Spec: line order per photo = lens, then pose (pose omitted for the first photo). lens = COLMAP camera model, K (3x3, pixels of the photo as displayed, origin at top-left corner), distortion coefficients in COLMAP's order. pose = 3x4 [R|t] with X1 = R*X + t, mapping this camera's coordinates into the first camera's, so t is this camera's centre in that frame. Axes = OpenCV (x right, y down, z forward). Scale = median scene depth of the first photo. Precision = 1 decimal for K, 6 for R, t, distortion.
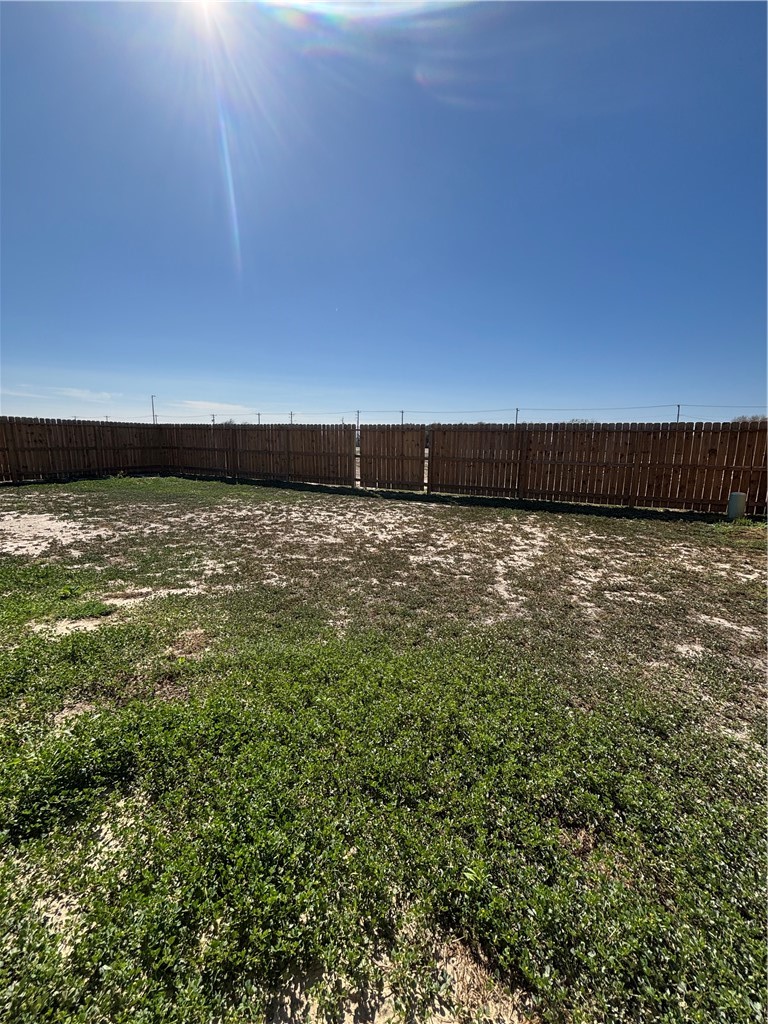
lens RADIAL K [[415.4, 0, 384.7], [0, 415.4, 513.1], [0, 0, 1]] dist [0.001202, 0.000021]
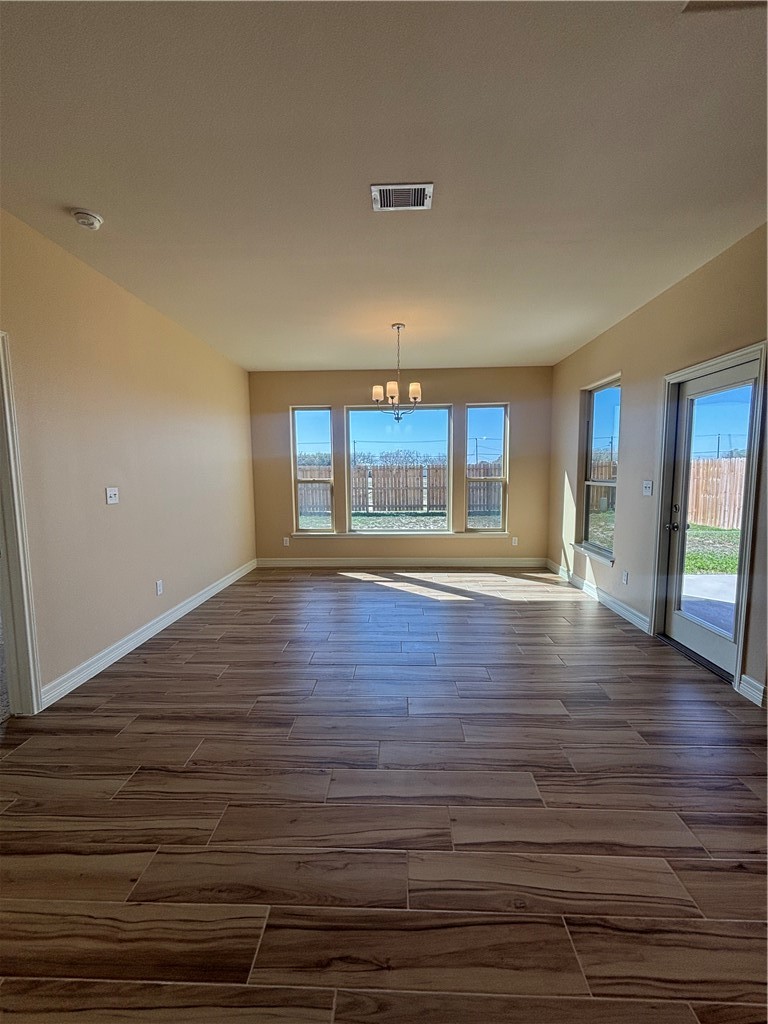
lens RADIAL K [[415.4, 0, 384.7], [0, 415.4, 513.1], [0, 0, 1]] dist [0.001202, 0.000021]
pose [[0.923411, -0.077279, 0.375954, -0.666172], [0.099864, 0.994159, -0.040931, -0.000186], [-0.370594, 0.075341, 0.925734, -0.346344]]
